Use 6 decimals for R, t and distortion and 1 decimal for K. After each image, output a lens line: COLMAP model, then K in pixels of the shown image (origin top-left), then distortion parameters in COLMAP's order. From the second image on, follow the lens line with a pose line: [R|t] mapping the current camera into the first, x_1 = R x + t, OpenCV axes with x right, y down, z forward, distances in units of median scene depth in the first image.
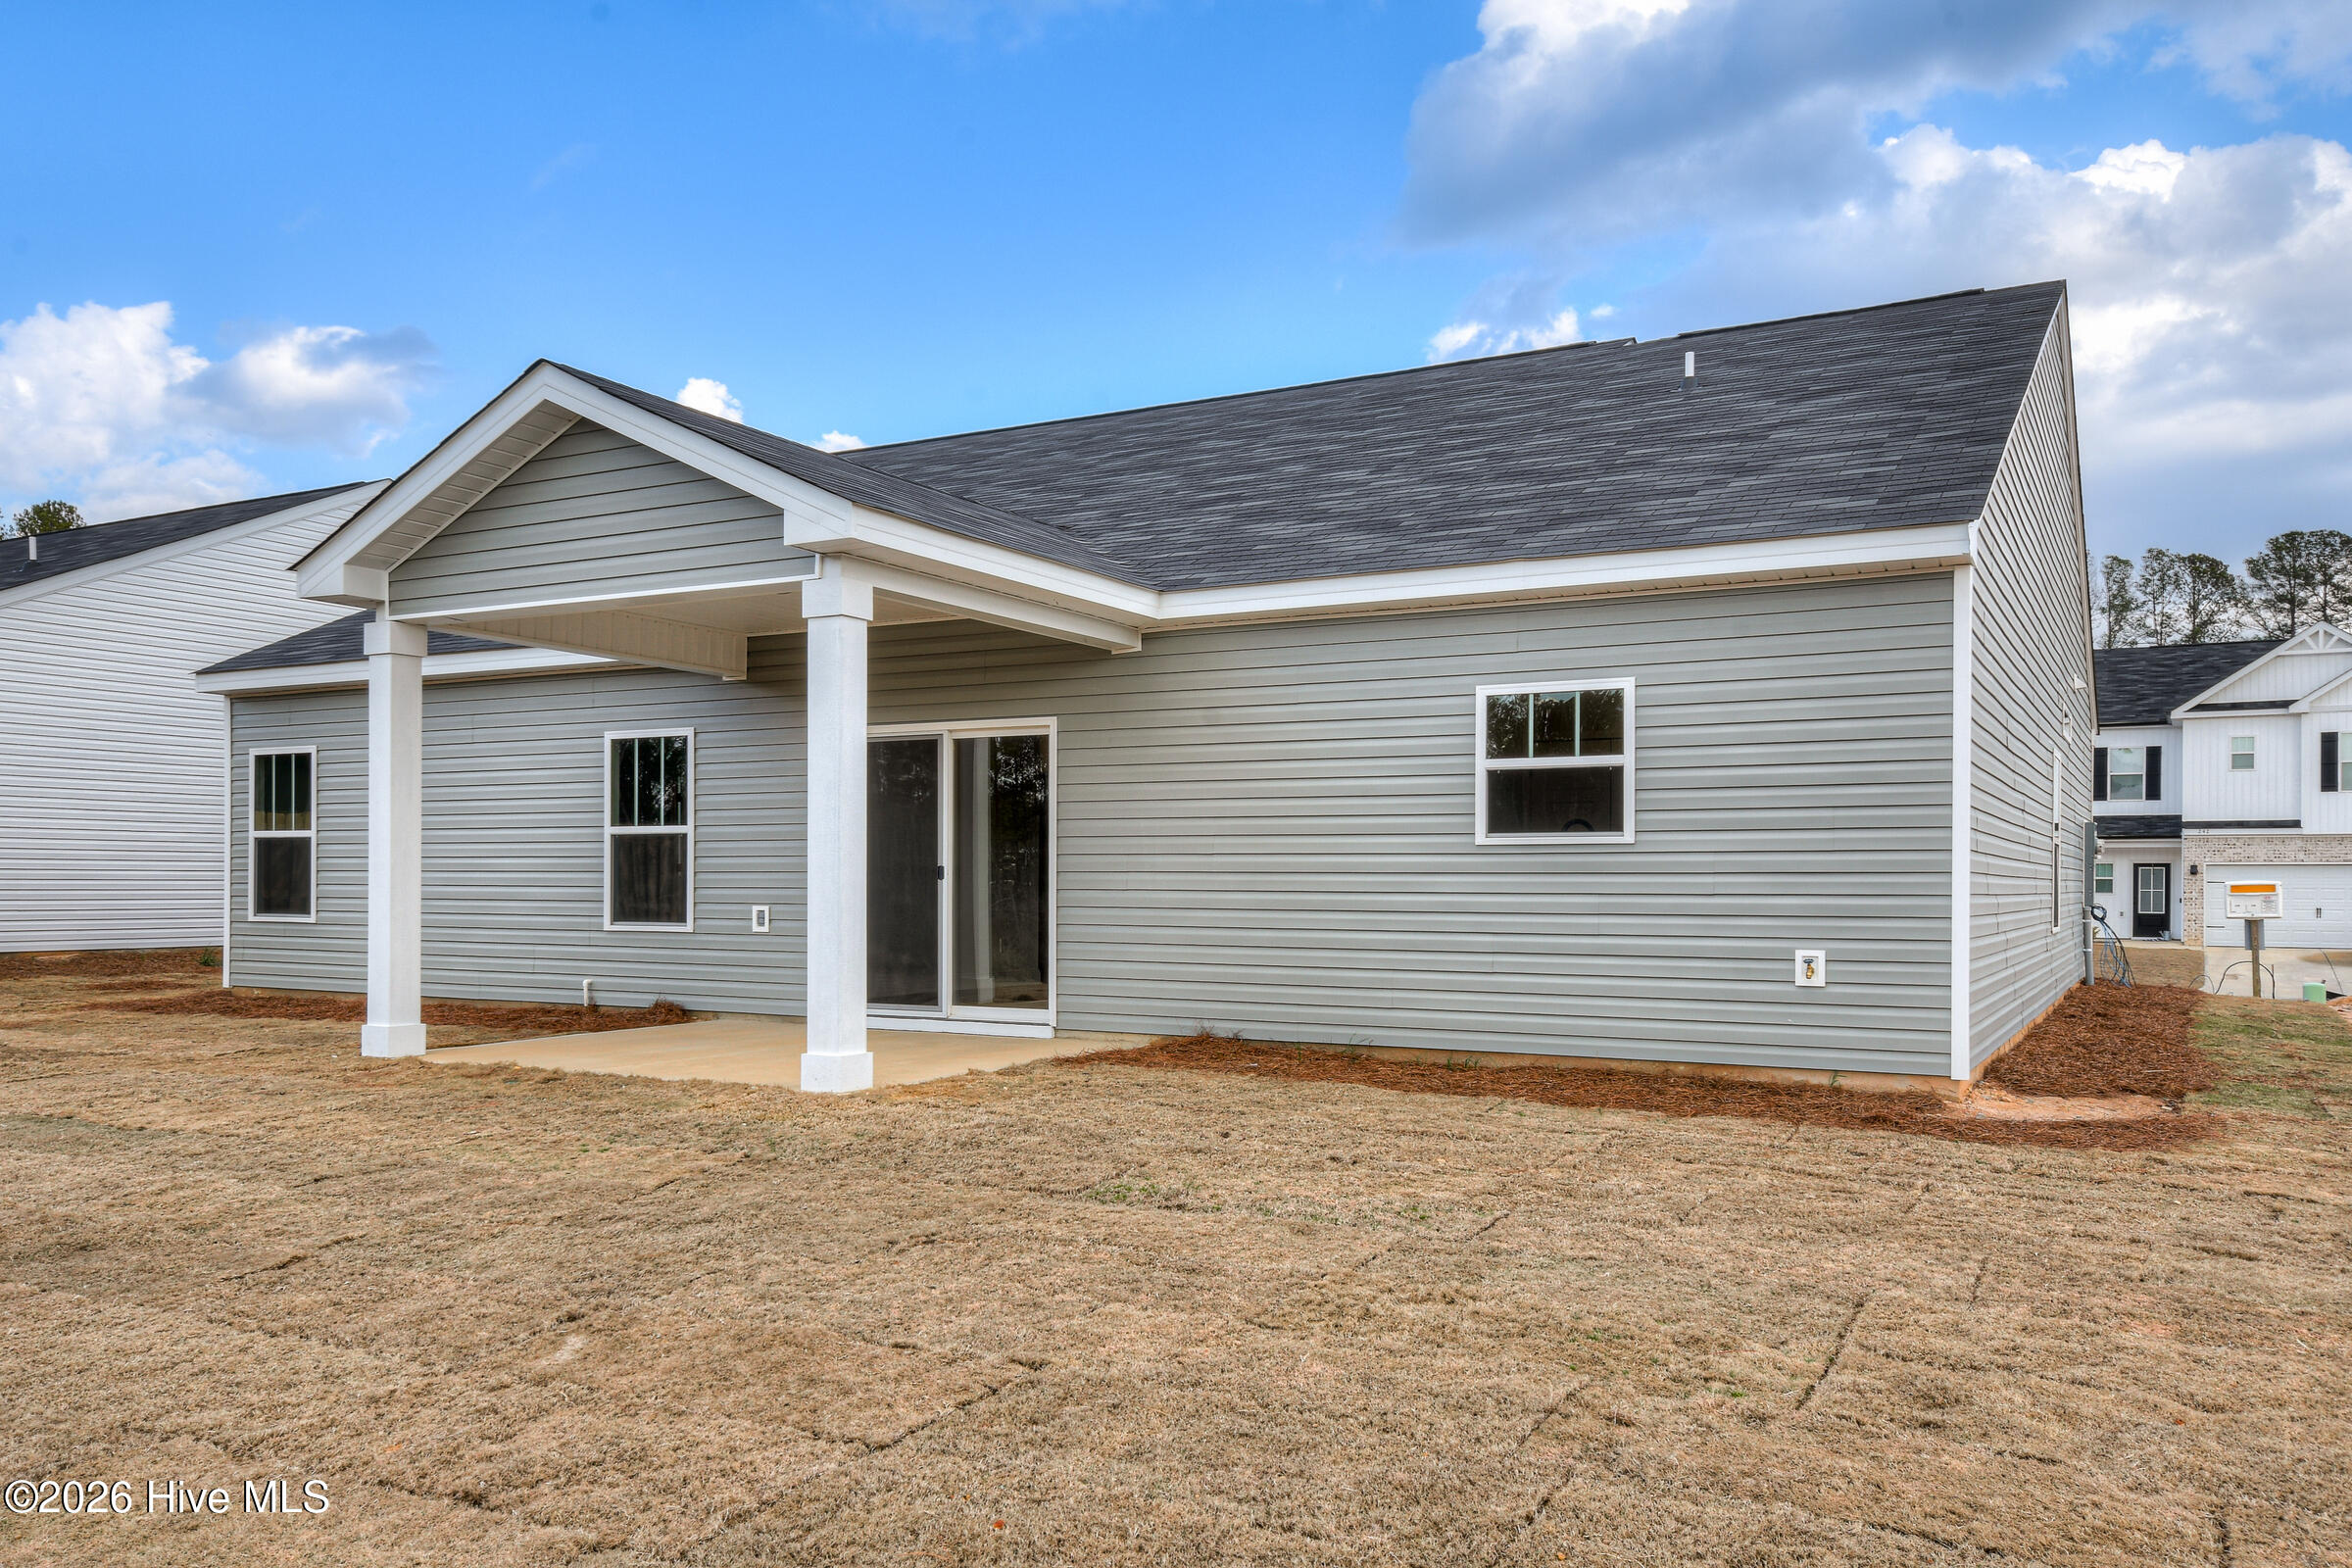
lens RADIAL K [[1779.1, 0, 1178.1], [0, 1779.1, 860.7], [0, 0, 1]] dist [0.003377, 0.000635]
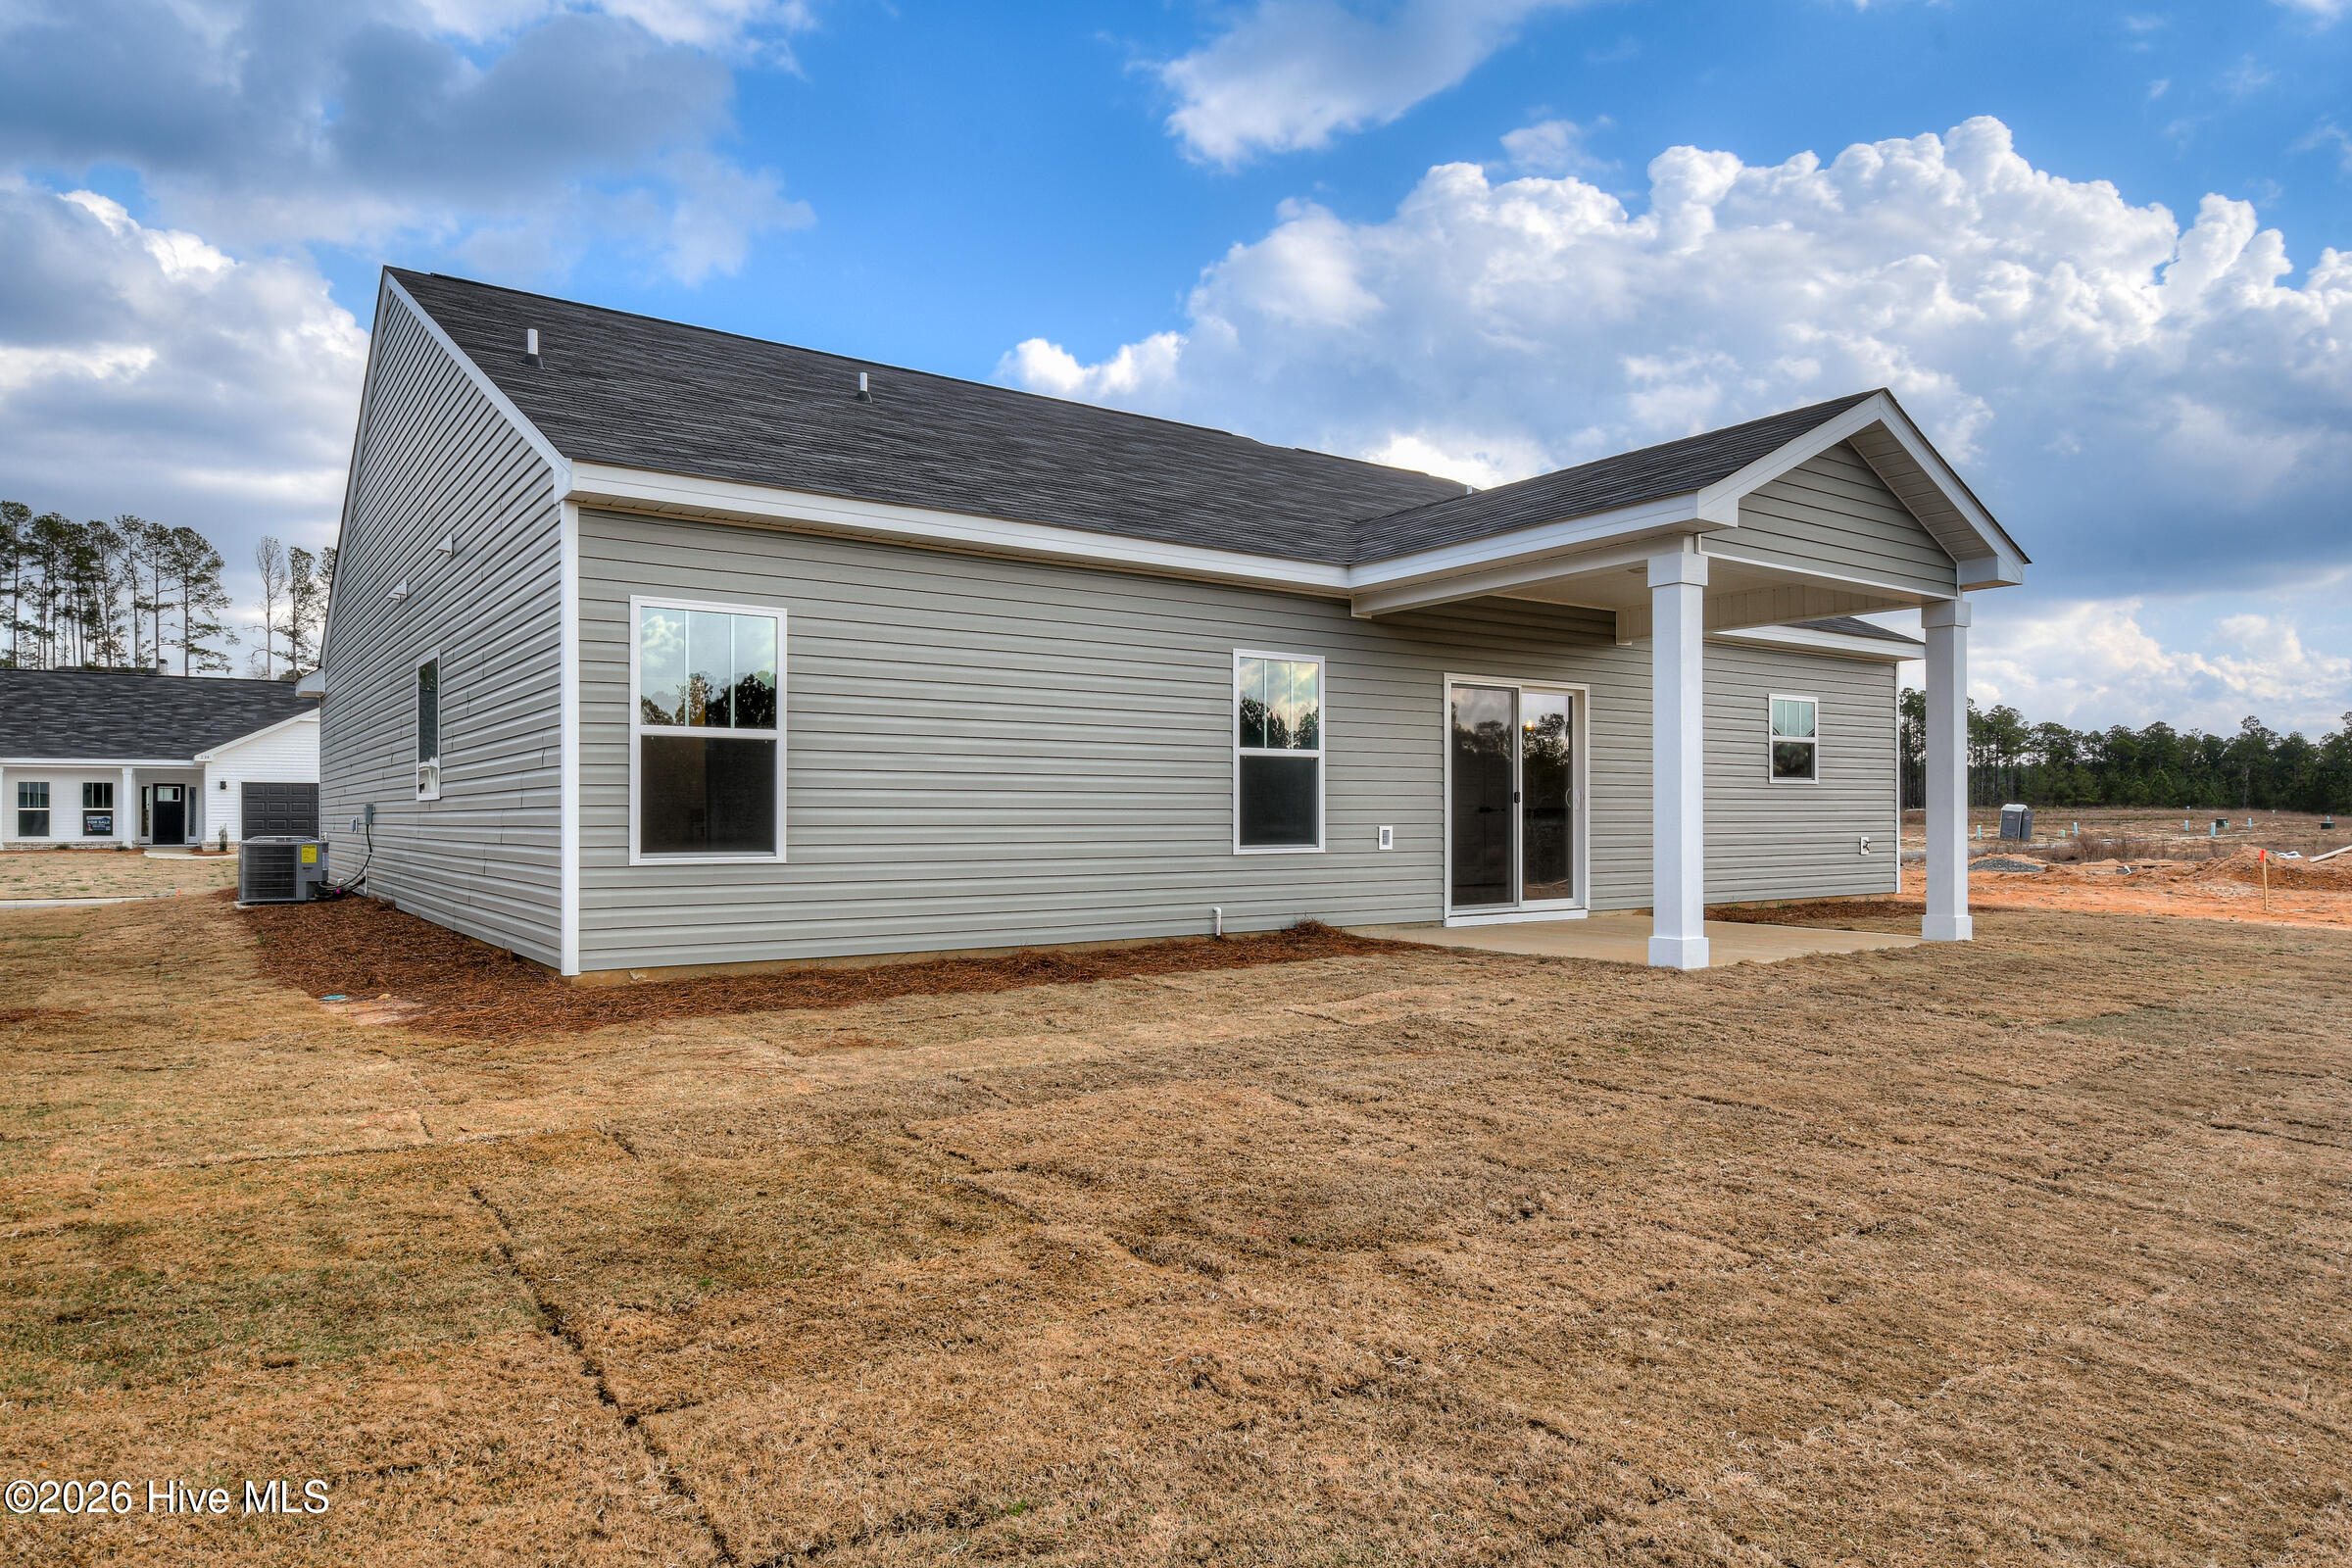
lens RADIAL K [[1436.7, 0, 1176.0], [0, 1436.7, 784.0], [0, 0, 1]] dist [0.000496, 0.000104]
pose [[0.427222, 0.018306, 0.903961, -1.055954], [-0.005269, 0.999828, -0.017757, 0.015137], [-0.904131, 0.002823, 0.427245, 0.710144]]
